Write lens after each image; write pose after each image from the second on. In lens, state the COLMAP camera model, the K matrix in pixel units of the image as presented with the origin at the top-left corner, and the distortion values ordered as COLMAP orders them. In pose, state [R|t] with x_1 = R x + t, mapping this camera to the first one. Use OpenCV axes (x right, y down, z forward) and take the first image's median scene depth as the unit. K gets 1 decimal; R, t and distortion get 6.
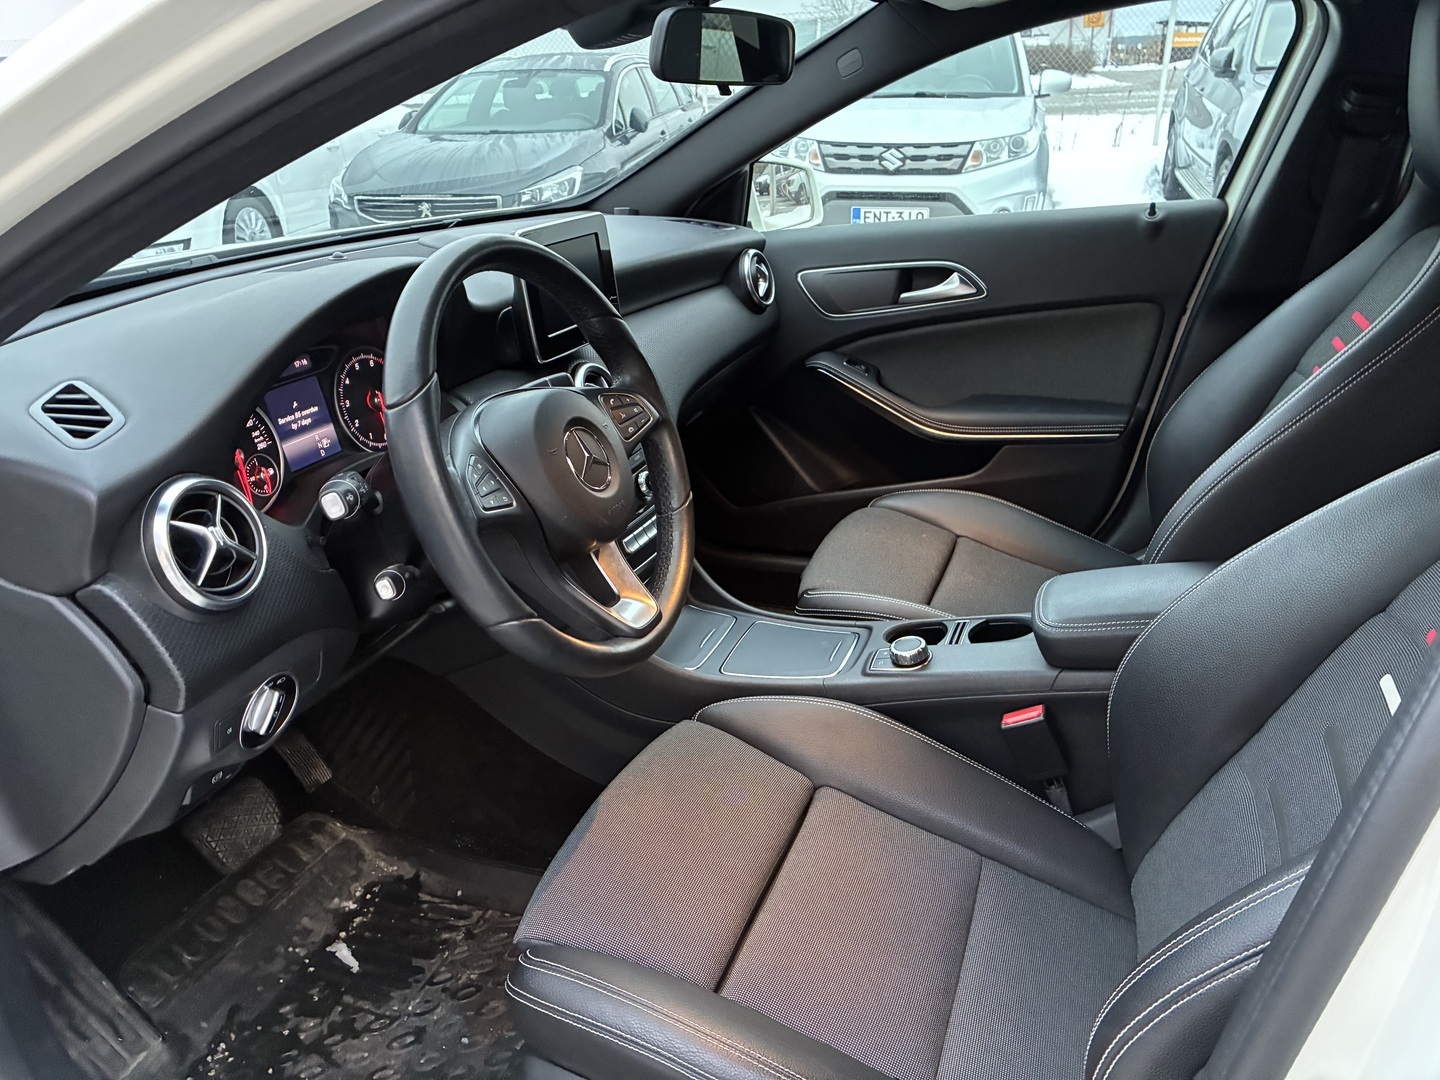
lens RADIAL K [[1084.8, 0, 720.0], [0, 1084.8, 540.0], [0, 0, 1]] dist [0.056818, 0.004904]
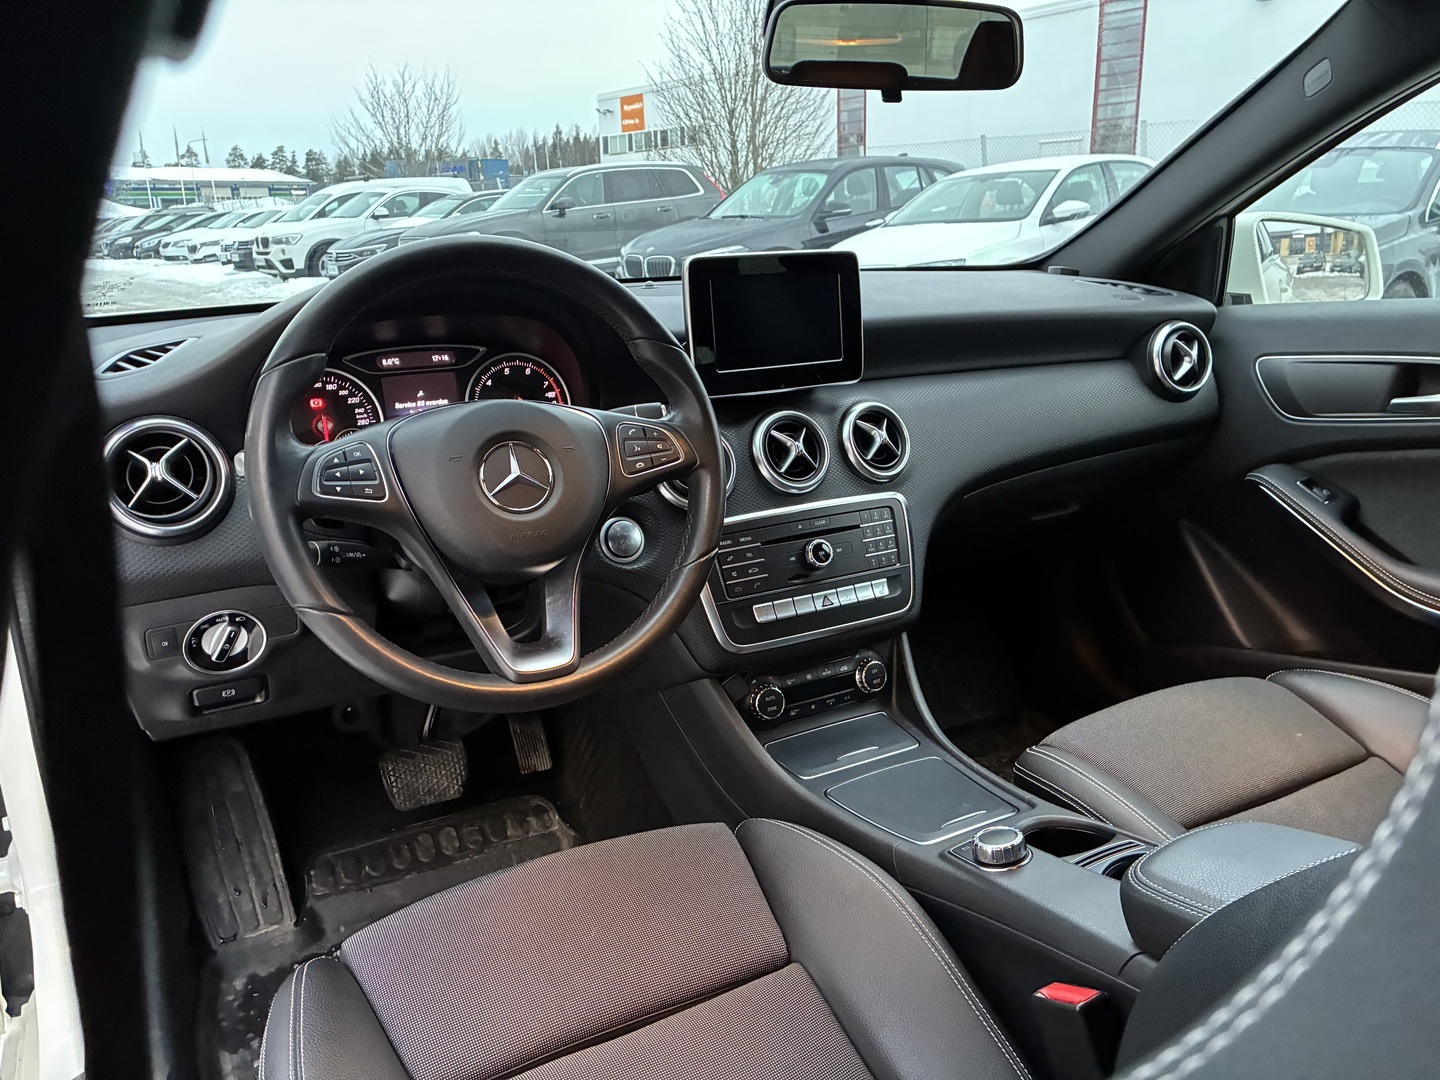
lens RADIAL K [[1084.8, 0, 720.0], [0, 1084.8, 540.0], [0, 0, 1]] dist [0.056818, 0.004904]
pose [[0.764614, 0.200442, -0.612527, 0.370594], [-0.246697, 0.969049, 0.009160, -0.046468], [0.595405, 0.144104, 0.790397, 0.240337]]
